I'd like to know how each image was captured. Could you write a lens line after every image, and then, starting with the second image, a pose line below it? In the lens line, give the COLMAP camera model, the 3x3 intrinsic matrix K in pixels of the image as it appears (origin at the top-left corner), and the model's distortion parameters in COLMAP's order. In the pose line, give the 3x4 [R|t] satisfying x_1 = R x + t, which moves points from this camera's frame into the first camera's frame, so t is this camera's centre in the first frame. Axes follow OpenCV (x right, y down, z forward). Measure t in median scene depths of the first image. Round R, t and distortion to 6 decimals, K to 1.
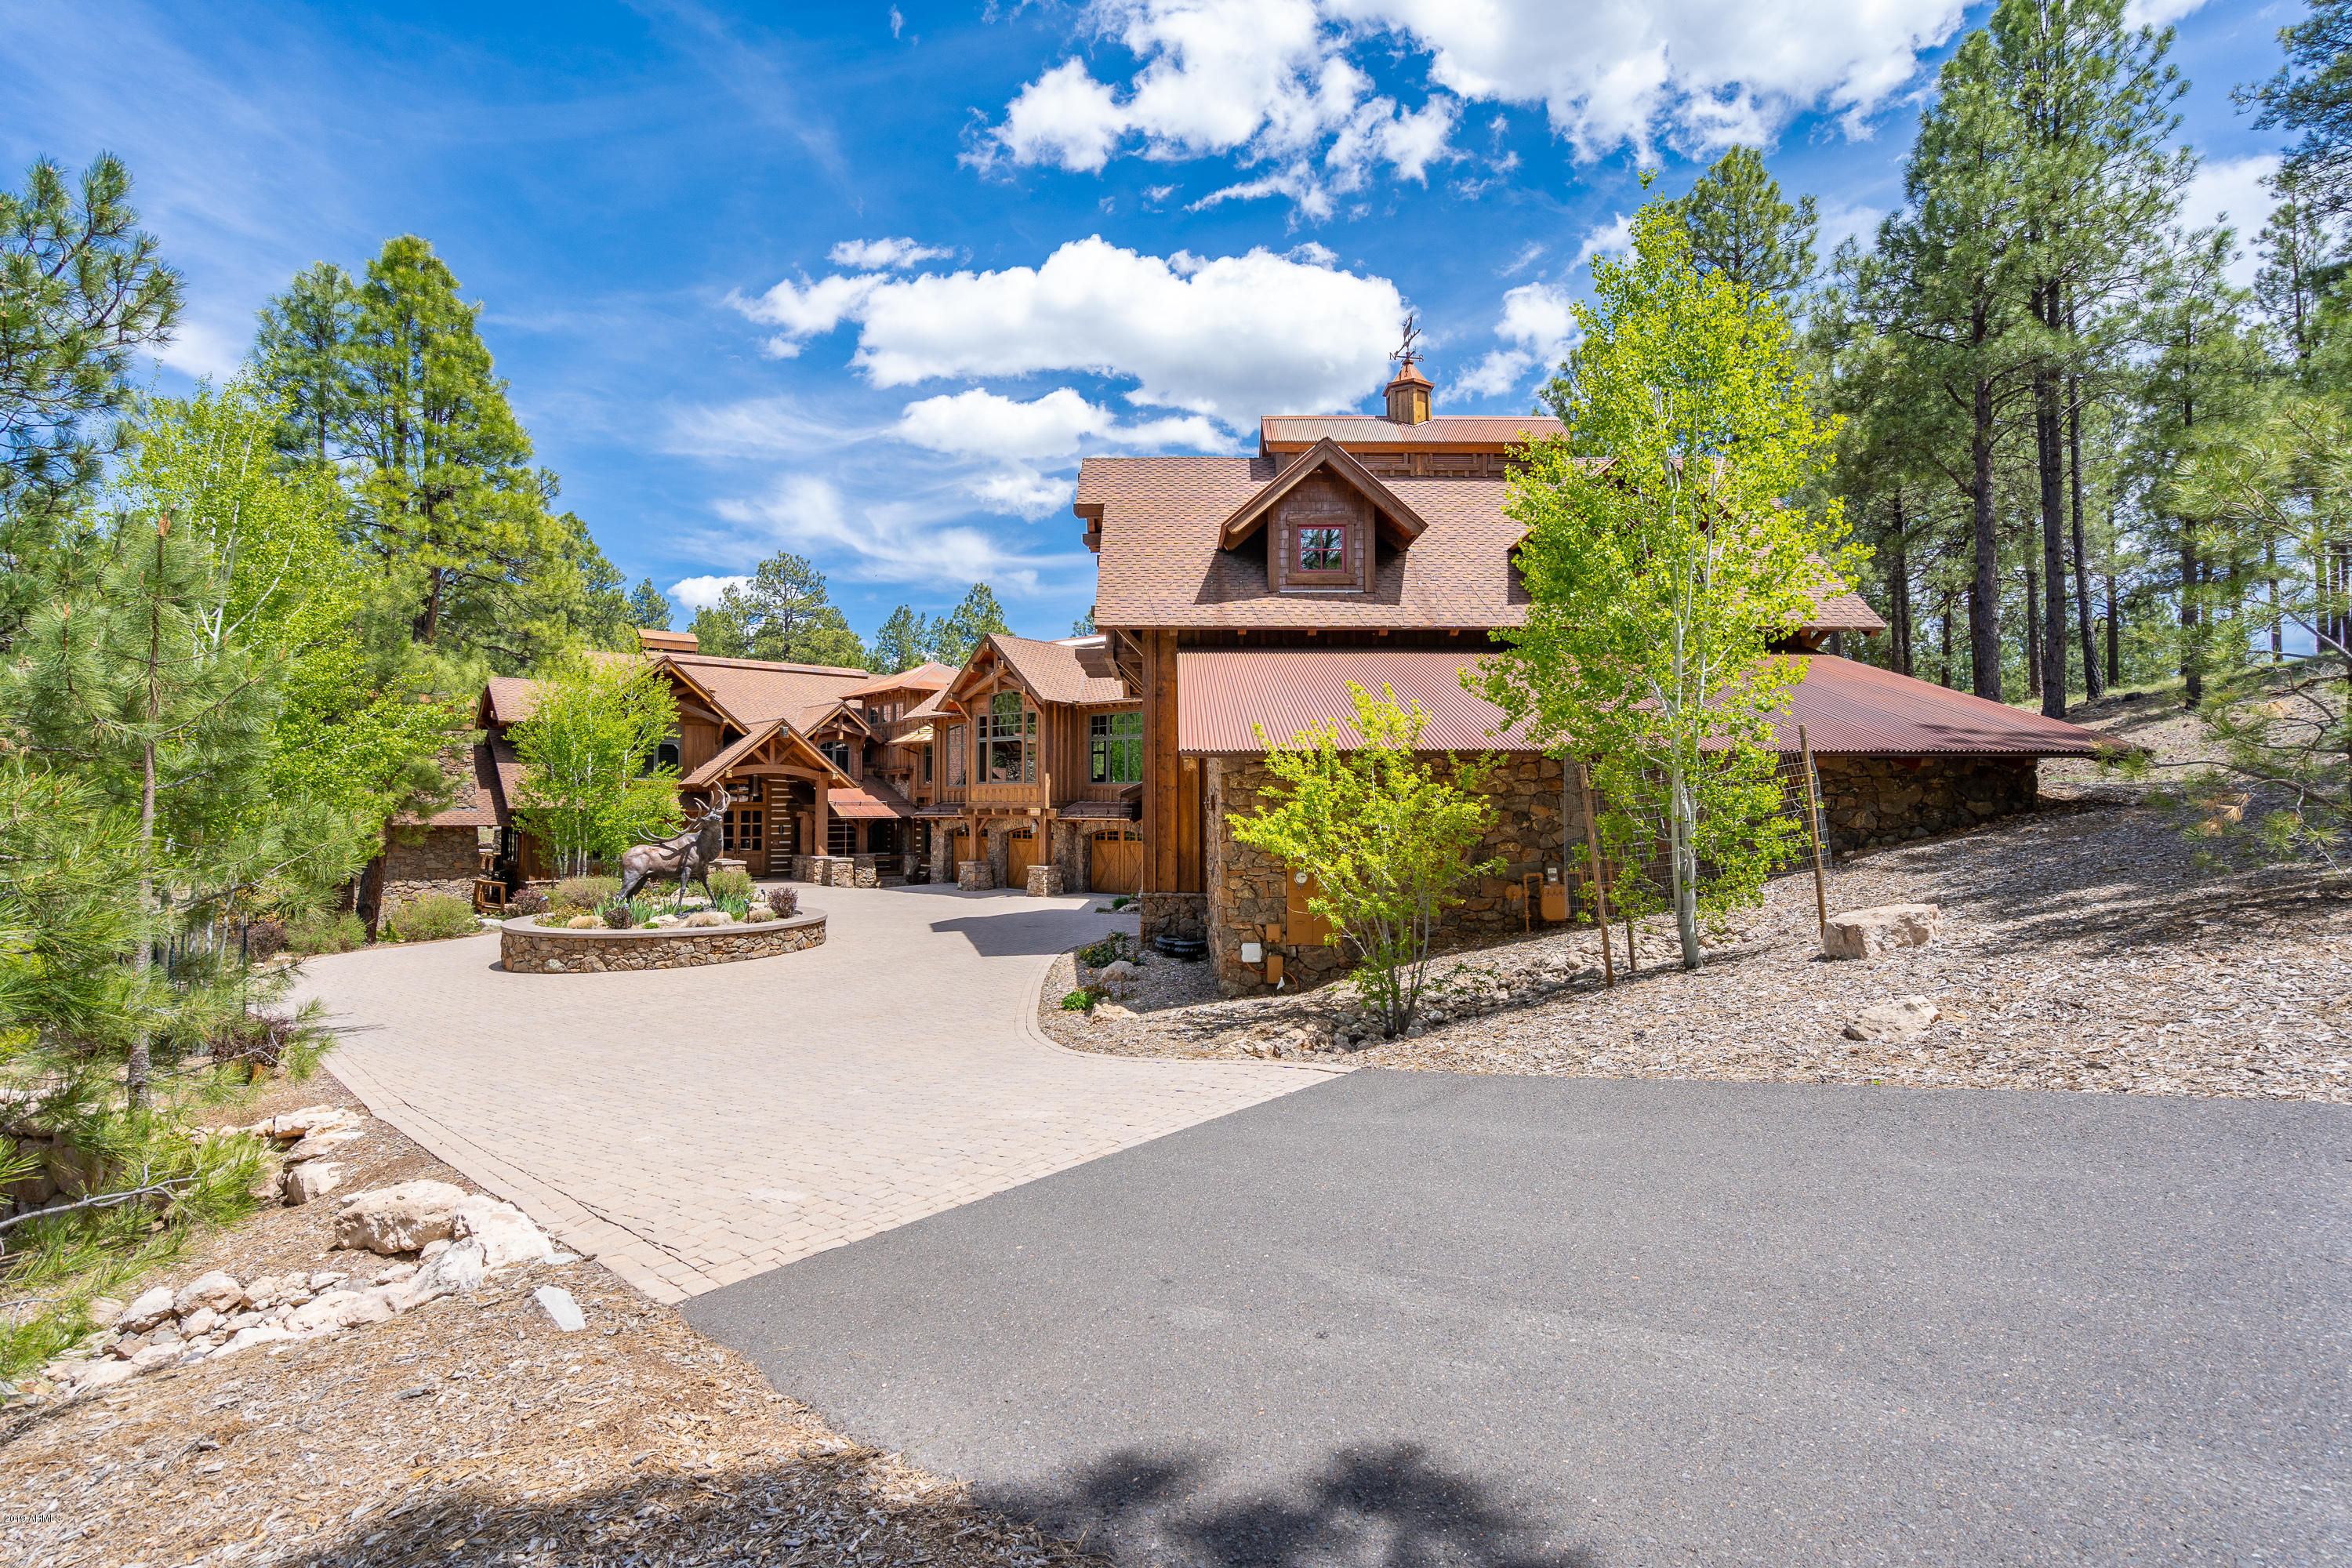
lens RADIAL K [[1055.6, 0, 1144.8], [0, 1055.6, 786.3], [0, 0, 1]] dist [0.009985, 0.000134]
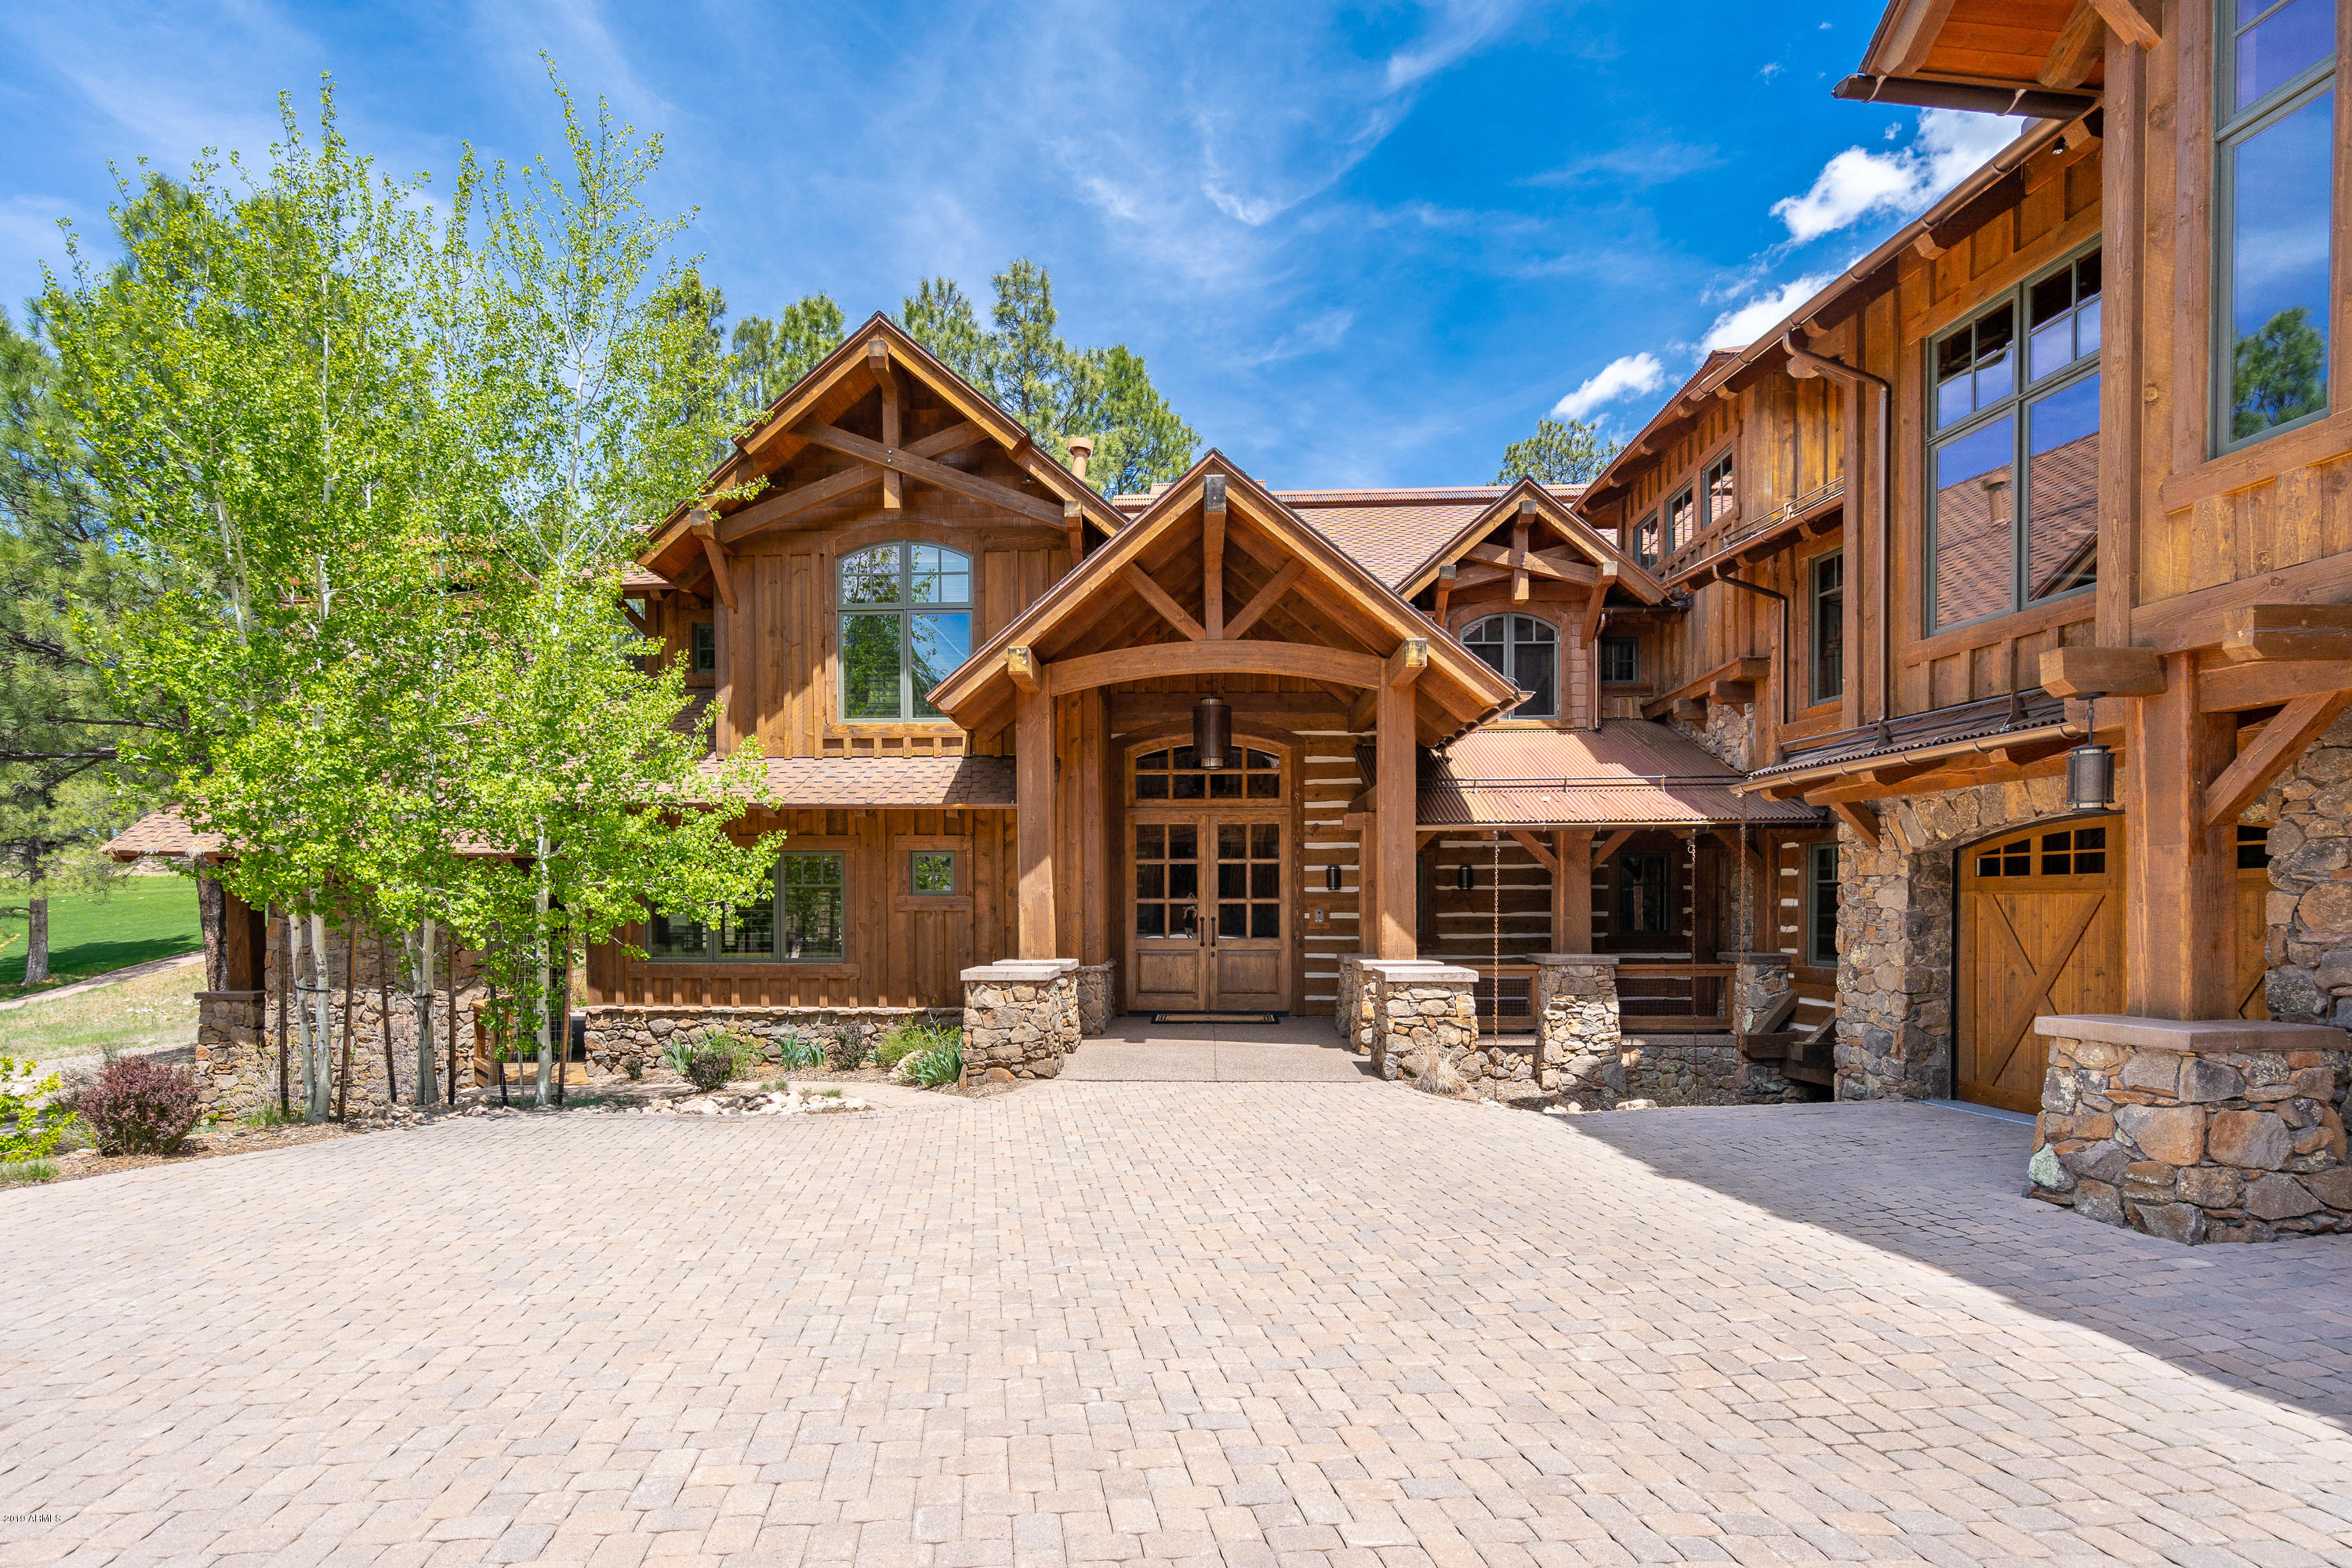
lens RADIAL K [[1193.5, 0, 1137.2], [0, 1193.5, 927.3], [0, 0, 1]] dist [-0.000384, 0.000169]
pose [[0.740068, 0.006062, -0.672505, -0.162883], [0.020691, 0.999281, 0.031776, 0.052188], [0.672214, -0.037431, 0.739410, 0.816377]]
